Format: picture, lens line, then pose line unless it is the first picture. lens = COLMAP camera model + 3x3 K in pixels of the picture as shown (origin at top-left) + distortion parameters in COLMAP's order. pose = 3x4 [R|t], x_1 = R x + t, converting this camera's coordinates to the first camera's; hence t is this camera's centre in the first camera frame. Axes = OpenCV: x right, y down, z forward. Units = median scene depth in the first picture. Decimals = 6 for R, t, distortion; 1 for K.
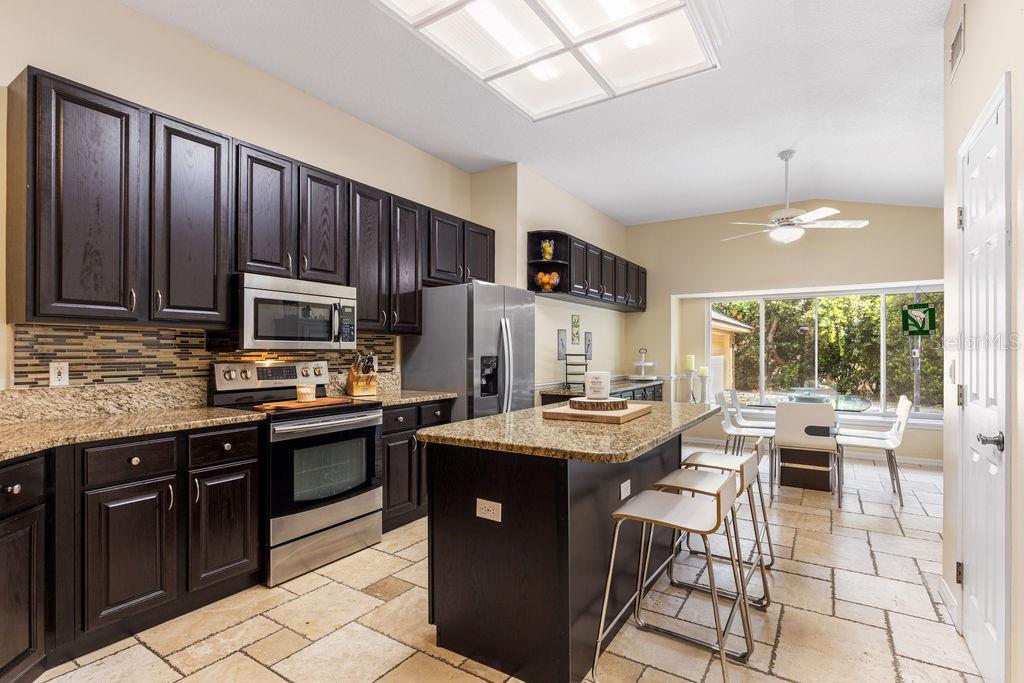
lens RADIAL K [[517.9, 0, 517.2], [0, 517.9, 345.9], [0, 0, 1]] dist [0.005262, 0.000343]
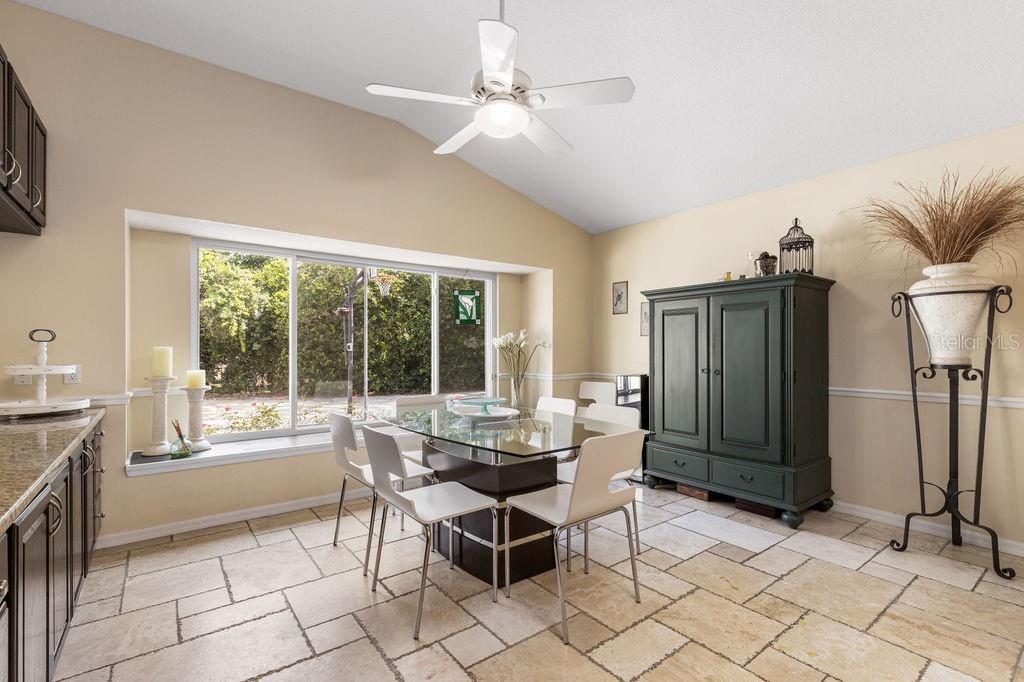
lens RADIAL K [[465.6, 0, 515.5], [0, 465.6, 346.8], [0, 0, 1]] dist [0.009648, -0.000651]
pose [[0.344277, 0.002366, 0.938865, 0.016894], [-0.008978, 0.999959, 0.000772, 0.006886], [-0.938825, -0.008695, 0.344284, 0.264720]]
